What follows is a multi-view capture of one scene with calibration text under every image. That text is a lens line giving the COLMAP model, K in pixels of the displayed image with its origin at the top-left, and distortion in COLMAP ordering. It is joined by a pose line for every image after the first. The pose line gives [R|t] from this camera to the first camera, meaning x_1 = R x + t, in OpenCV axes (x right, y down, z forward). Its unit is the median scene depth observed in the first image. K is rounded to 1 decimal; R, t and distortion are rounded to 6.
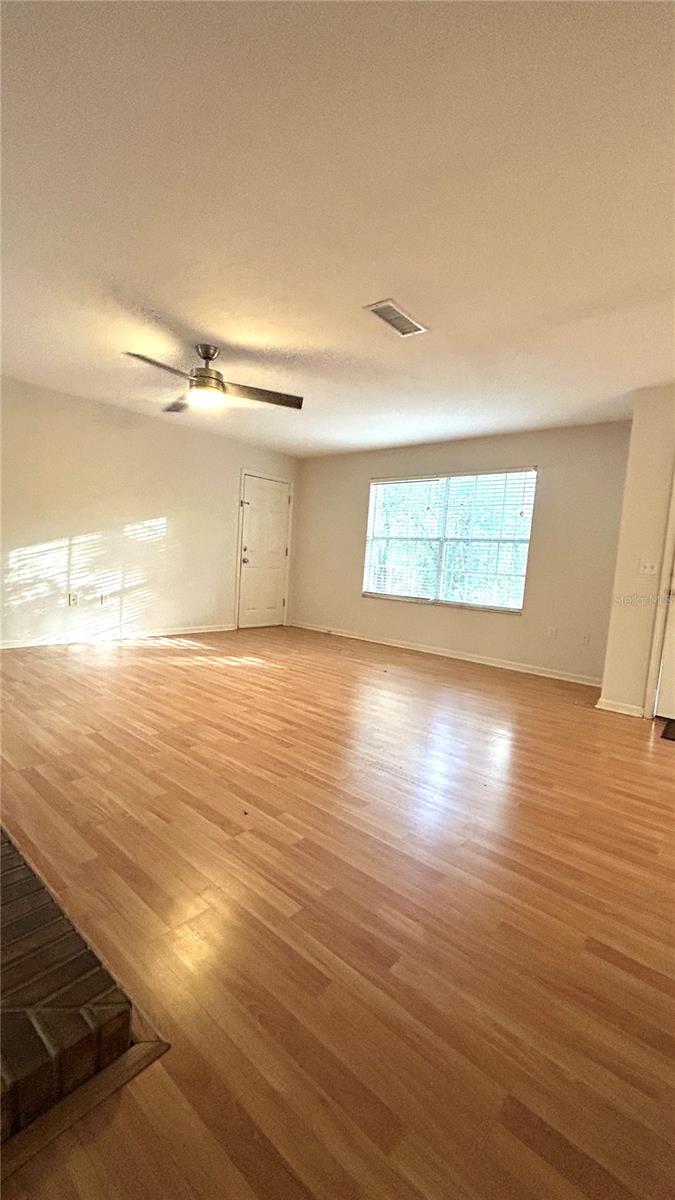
lens RADIAL K [[484.7, 0, 337.5], [0, 484.7, 600.0], [0, 0, 1]] dist [0.003312, -0.000615]
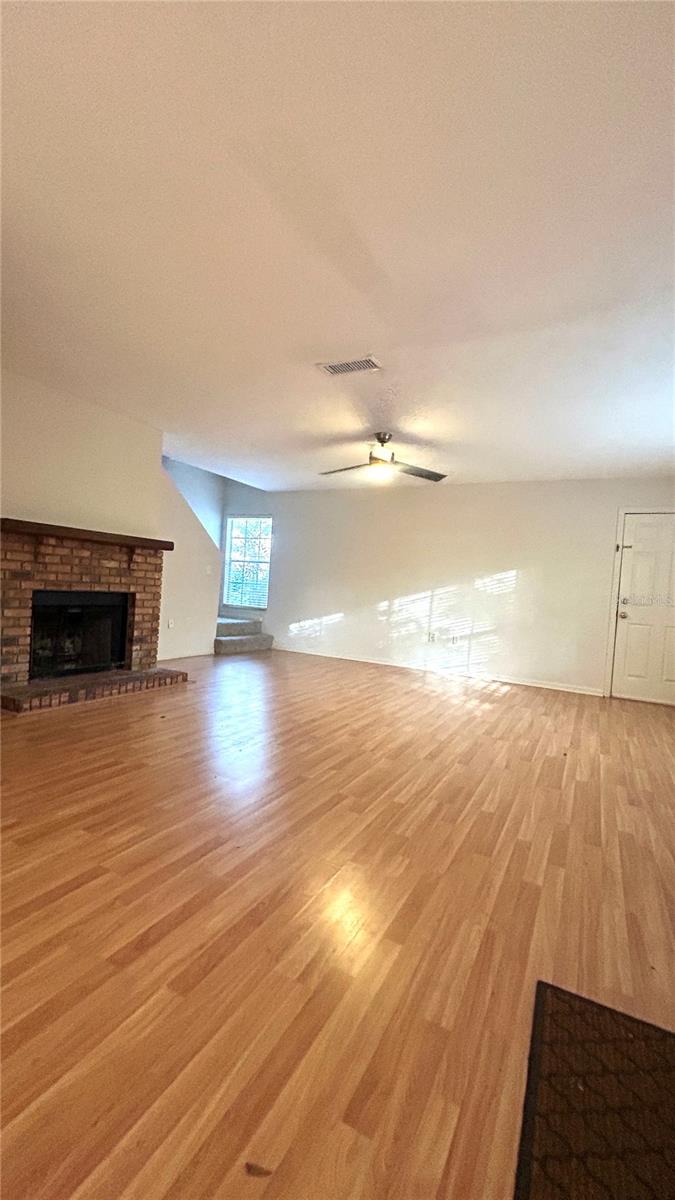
lens RADIAL K [[484.7, 0, 337.5], [0, 484.7, 600.0], [0, 0, 1]] dist [0.003312, -0.000615]
pose [[0.226901, -0.023538, -0.973633, 0.706232], [-0.135011, 0.989295, -0.055380, 0.006597], [0.964514, 0.144017, 0.221294, 0.473470]]
